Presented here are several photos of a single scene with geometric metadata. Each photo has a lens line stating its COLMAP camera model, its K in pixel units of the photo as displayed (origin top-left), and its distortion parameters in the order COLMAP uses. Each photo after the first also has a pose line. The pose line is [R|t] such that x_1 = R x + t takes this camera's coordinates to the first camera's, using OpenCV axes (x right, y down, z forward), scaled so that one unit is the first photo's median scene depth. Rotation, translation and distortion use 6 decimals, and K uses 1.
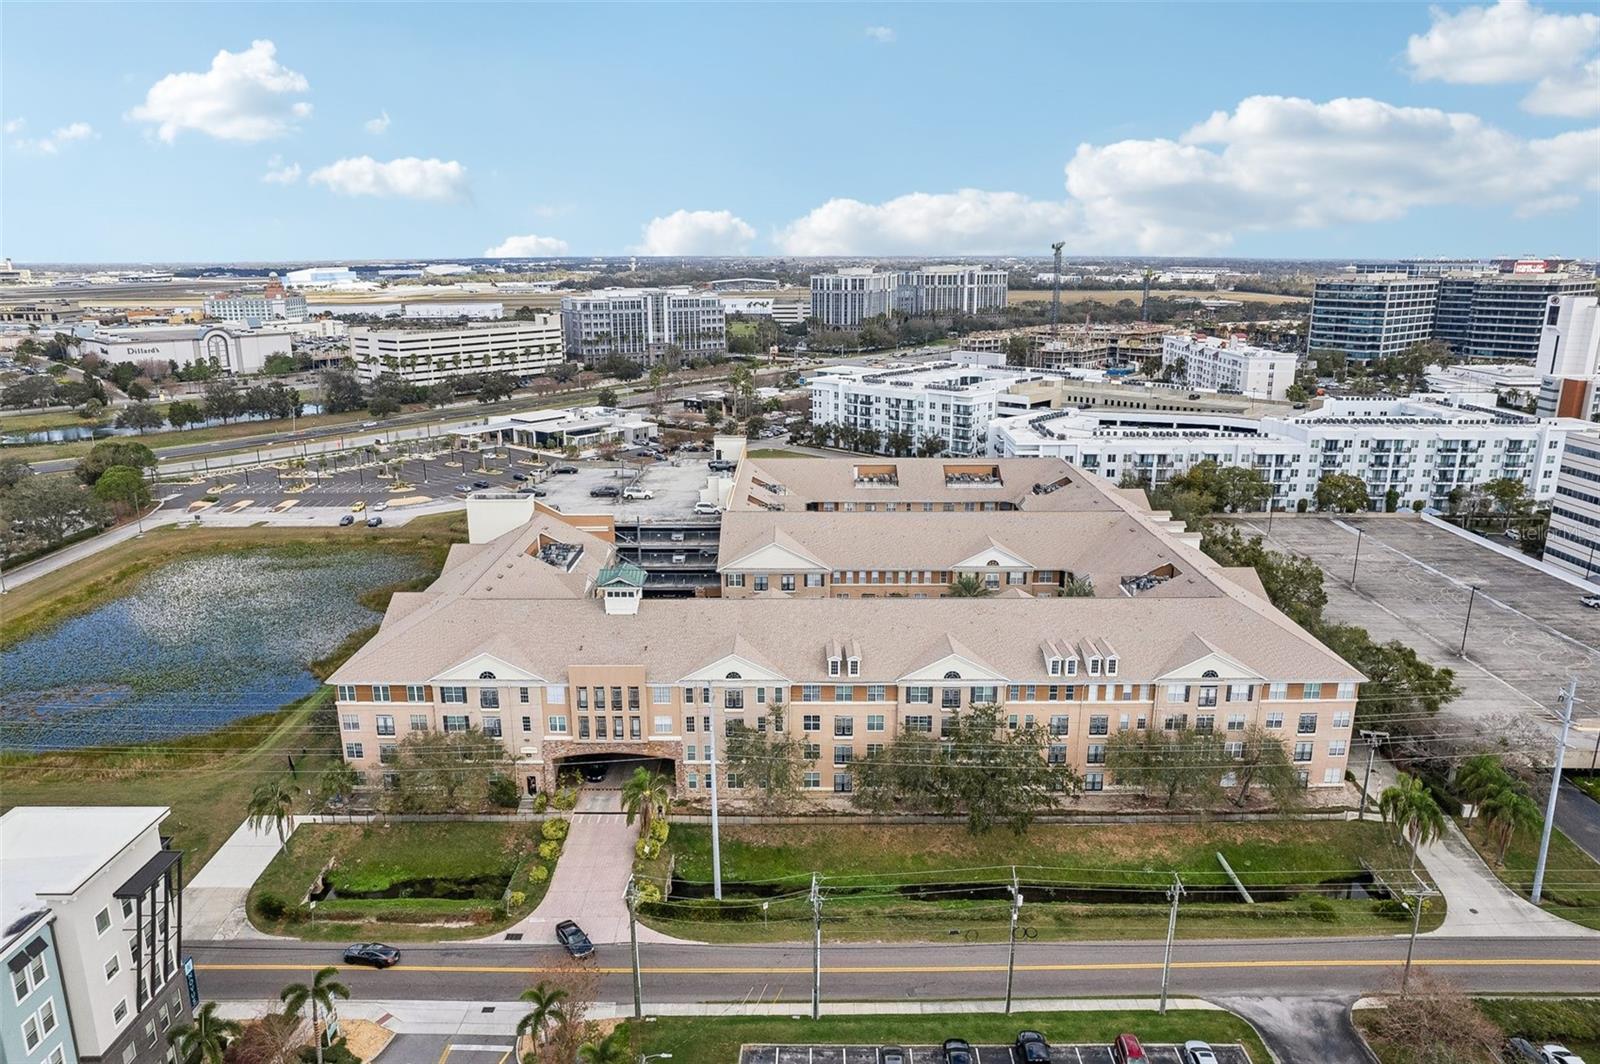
lens RADIAL K [[1065.4, 0, 801.3], [0, 1065.4, 532.7], [0, 0, 1]] dist [-0.078207, 0.067315]
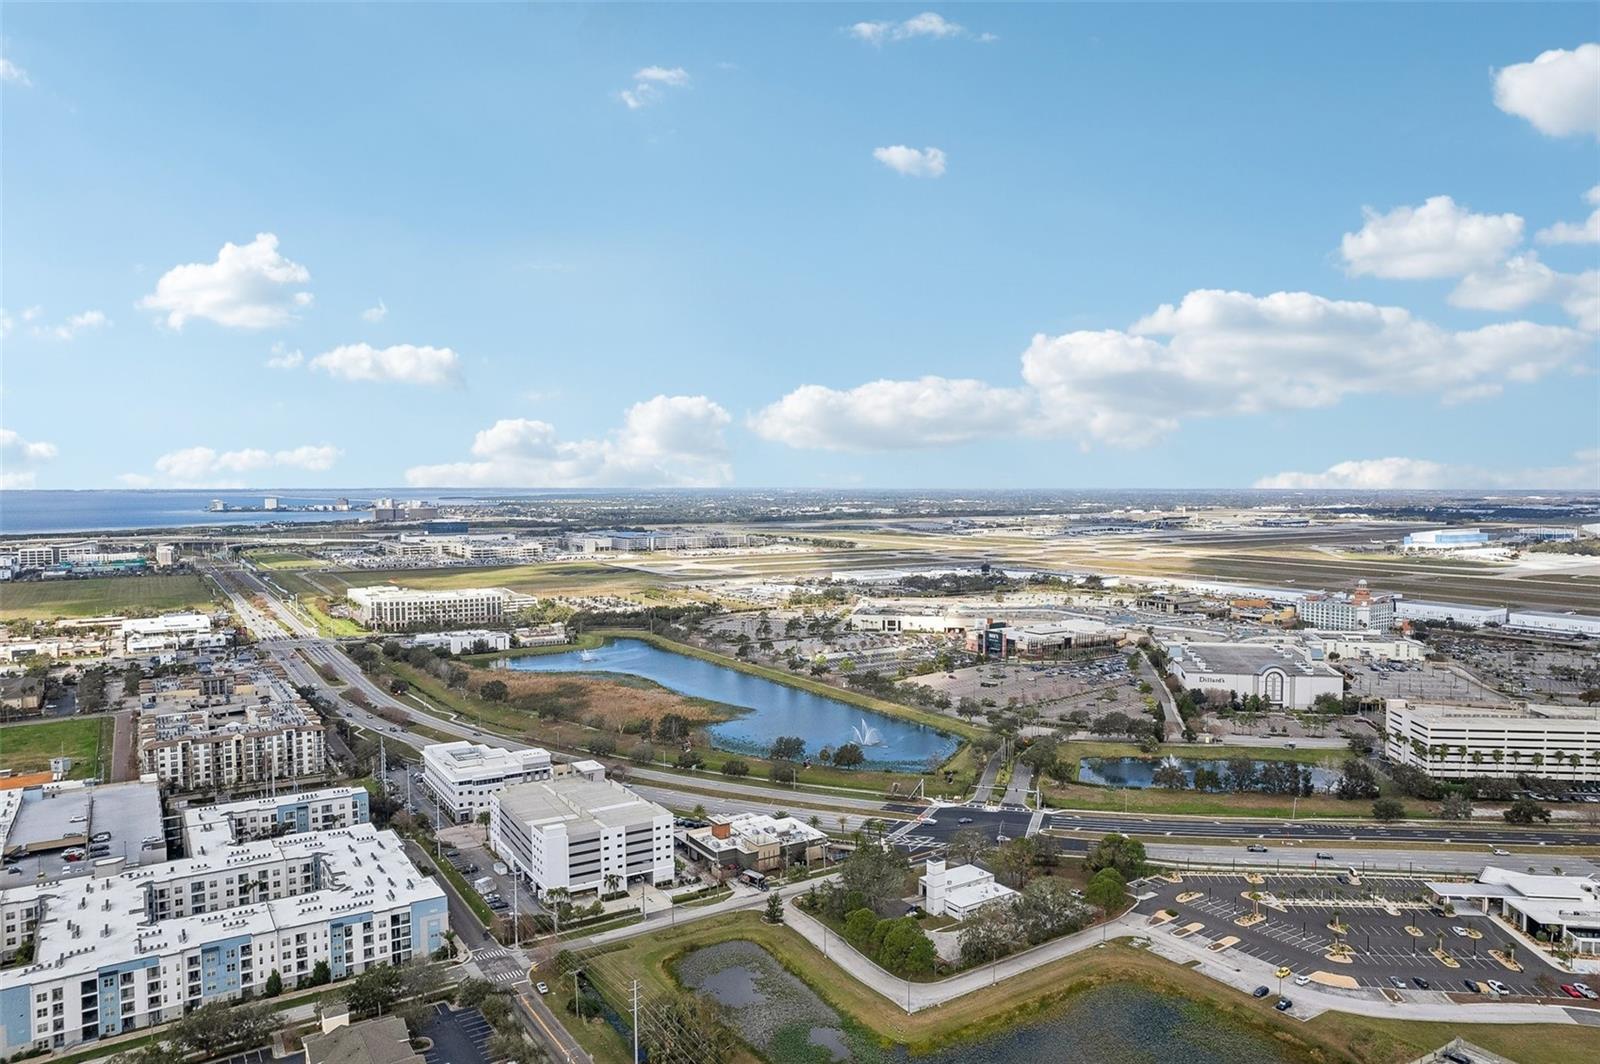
lens RADIAL K [[1069.8, 0, 800.0], [0, 1069.8, 532.0], [0, 0, 1]] dist [-0.101511, 0.093933]
pose [[0.545921, 0.037982, -0.836975, 0.400188], [-0.210253, 0.973216, -0.092974, -0.556183], [0.811026, 0.226733, 0.539285, -0.173389]]
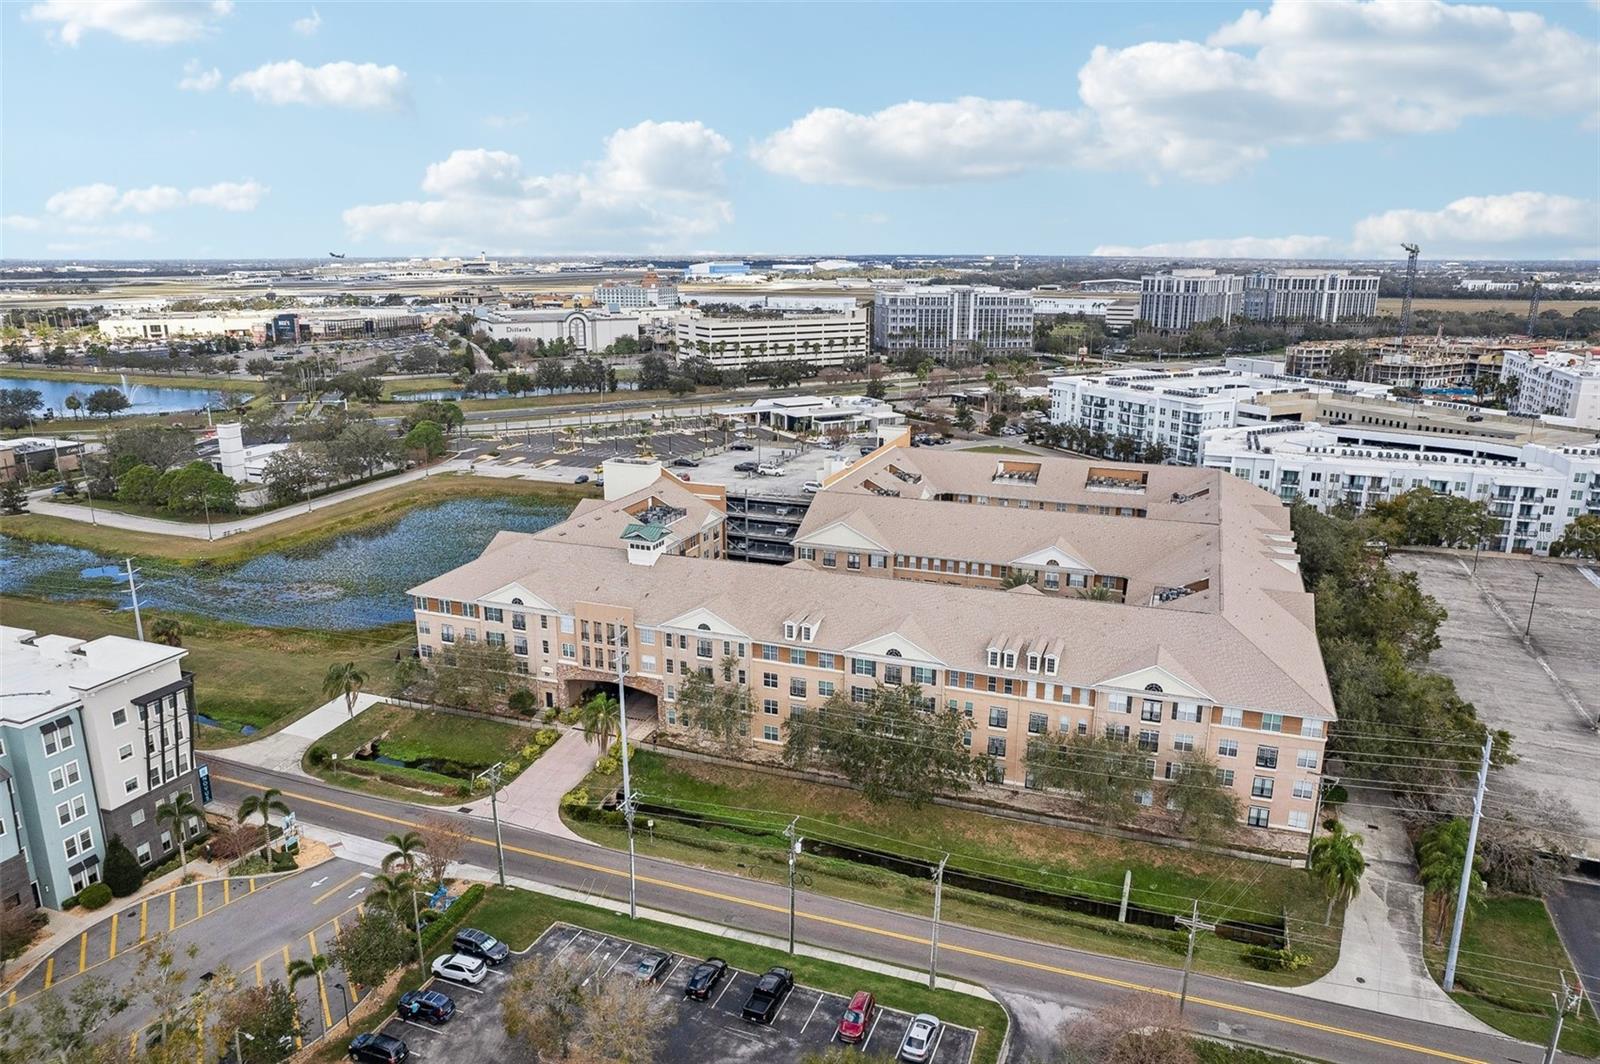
lens RADIAL K [[1065.4, 0, 801.3], [0, 1065.4, 532.7], [0, 0, 1]] dist [-0.078207, 0.067315]
pose [[0.935447, 0.093662, -0.340833, 0.388992], [-0.093252, 0.995487, 0.017625, 0.006824], [0.340946, 0.015296, 0.939959, -0.012294]]
